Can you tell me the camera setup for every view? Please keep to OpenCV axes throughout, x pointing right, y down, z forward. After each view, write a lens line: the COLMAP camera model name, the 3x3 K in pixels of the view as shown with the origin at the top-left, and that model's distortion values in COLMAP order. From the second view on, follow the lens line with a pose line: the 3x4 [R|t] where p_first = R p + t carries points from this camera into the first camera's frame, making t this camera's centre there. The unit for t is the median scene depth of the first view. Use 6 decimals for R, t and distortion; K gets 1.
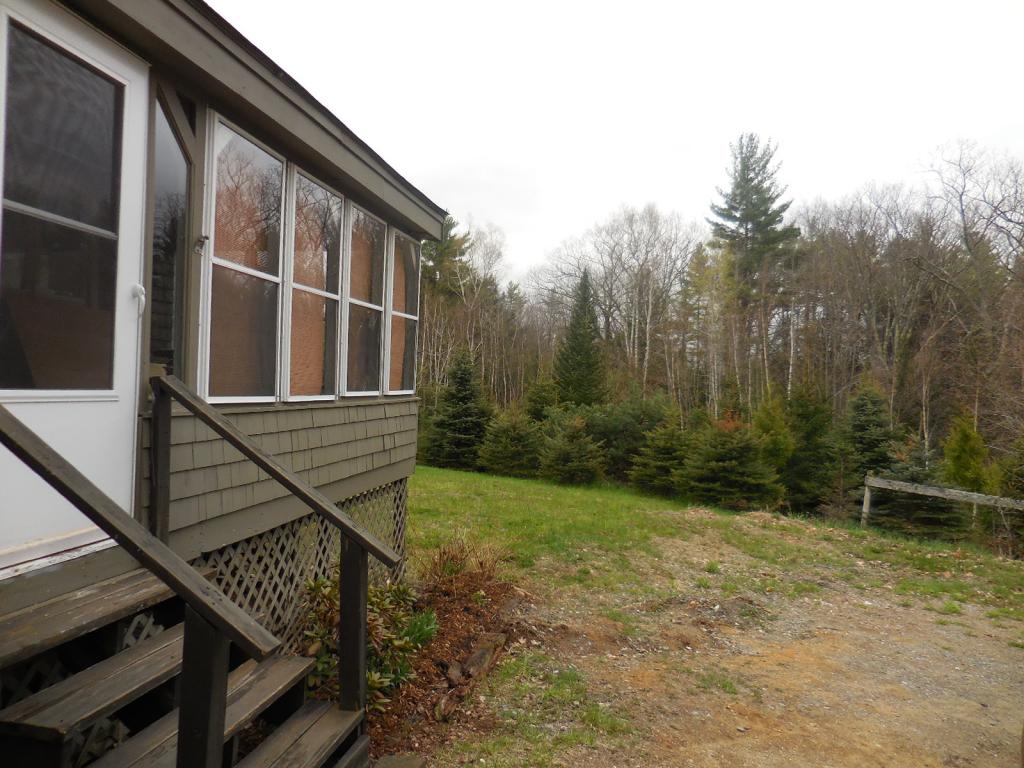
lens RADIAL K [[781.2, 0, 512.0], [0, 781.2, 384.0], [0, 0, 1]] dist [0.013969, -0.004221]
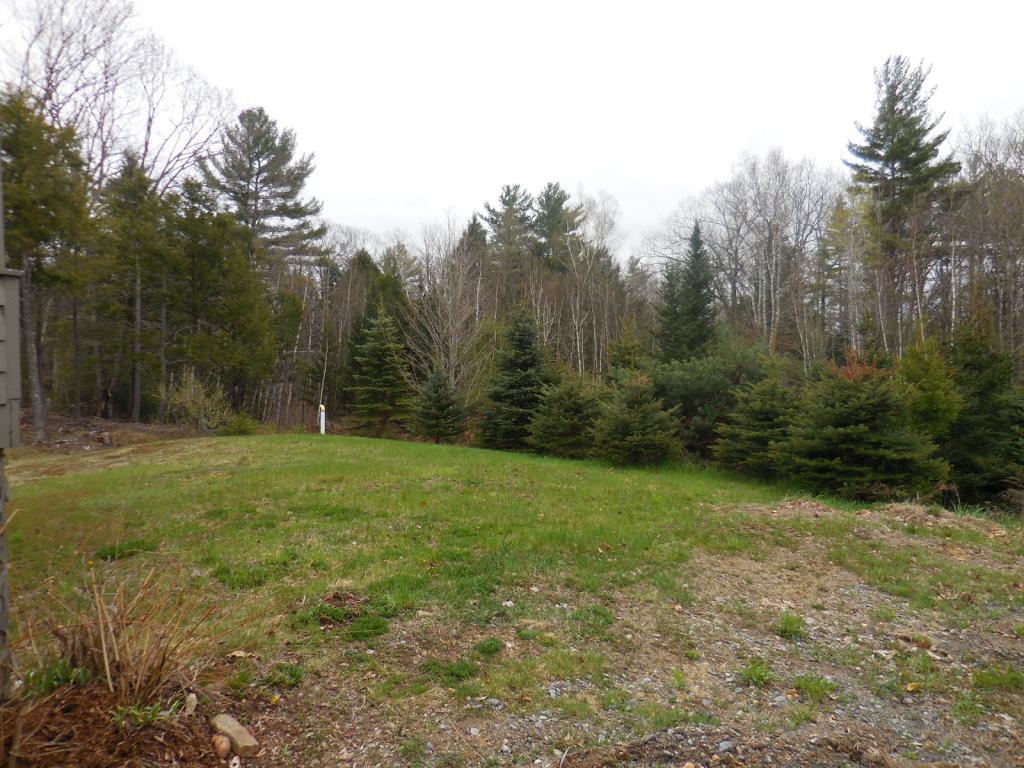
lens RADIAL K [[781.6, 0, 509.6], [0, 781.6, 389.9], [0, 0, 1]] dist [0.012632, -0.001136]
pose [[0.984379, -0.035706, -0.172405, 0.082005], [0.040294, 0.998919, 0.023188, 0.031906], [0.171390, -0.029773, 0.984753, 0.232724]]
